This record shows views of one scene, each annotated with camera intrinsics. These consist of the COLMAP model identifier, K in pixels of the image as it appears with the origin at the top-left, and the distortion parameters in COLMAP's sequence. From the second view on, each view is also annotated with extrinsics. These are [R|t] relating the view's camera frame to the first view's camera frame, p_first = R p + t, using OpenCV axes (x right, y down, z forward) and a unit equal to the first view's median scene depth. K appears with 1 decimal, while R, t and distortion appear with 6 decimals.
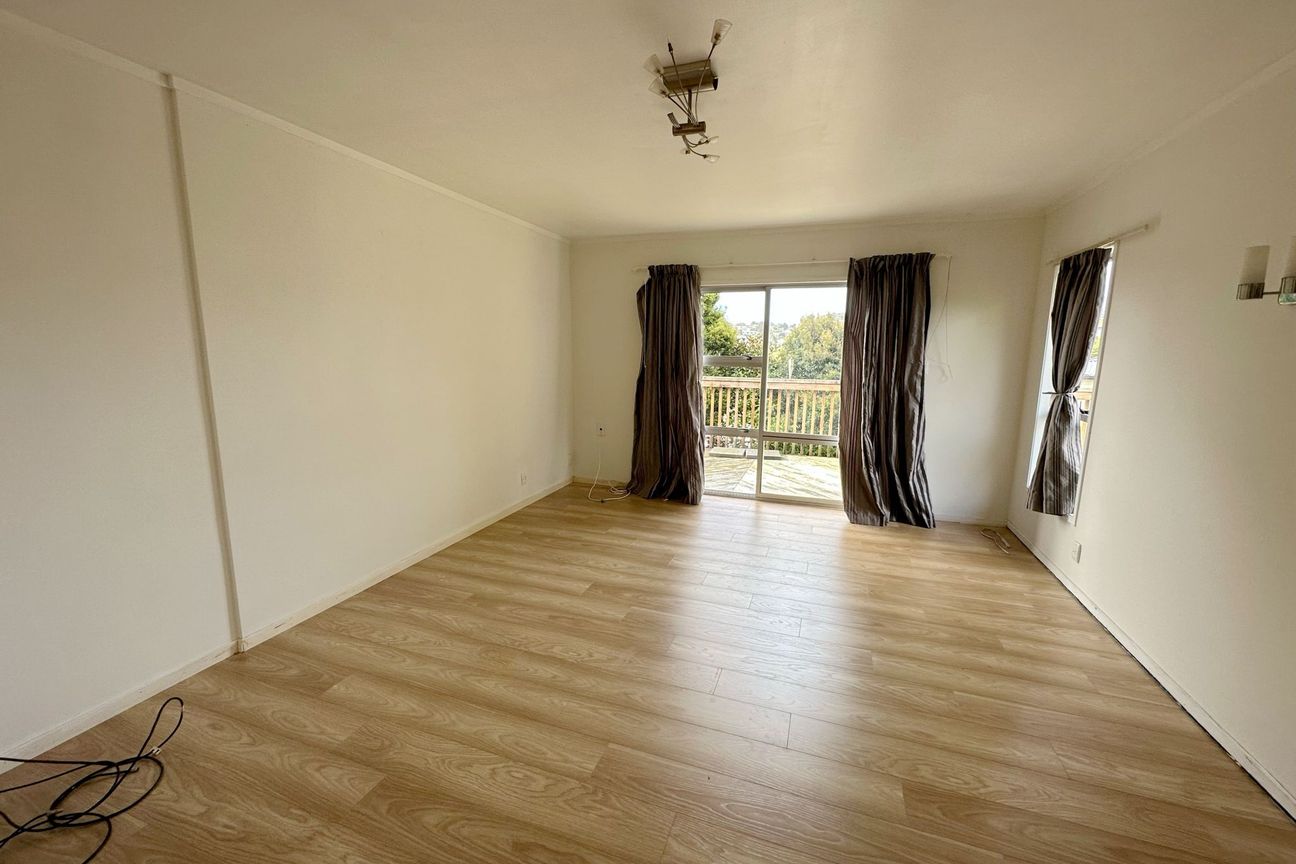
lens RADIAL K [[516.2, 0, 649.1], [0, 516.2, 429.3], [0, 0, 1]] dist [0.000976, 0.000624]
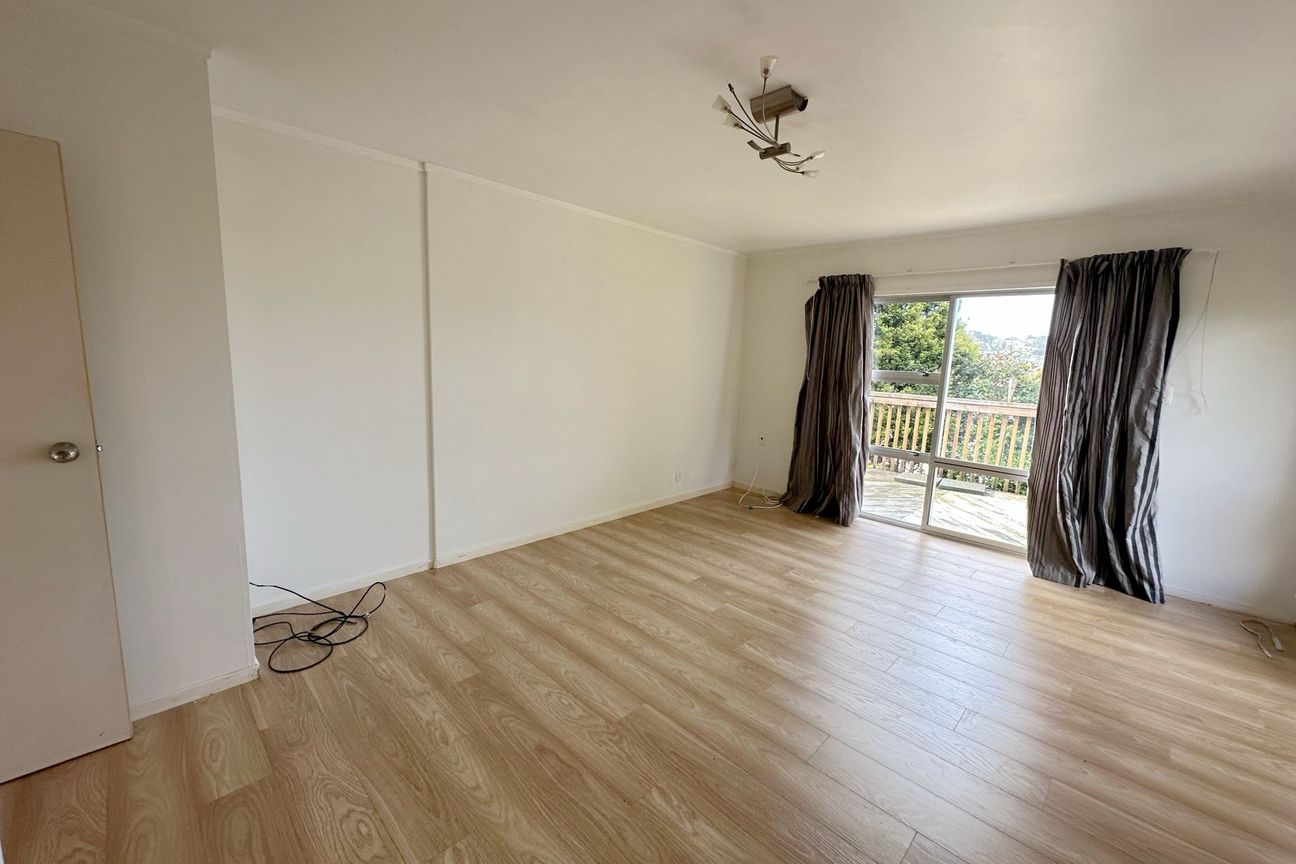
lens RADIAL K [[516.2, 0, 649.1], [0, 516.2, 429.3], [0, 0, 1]] dist [0.000976, 0.000624]
pose [[0.908208, 0.085172, -0.409761, 0.170672], [-0.093918, 0.995579, -0.001224, 0.005810], [0.407845, 0.039595, 0.912192, -0.025461]]
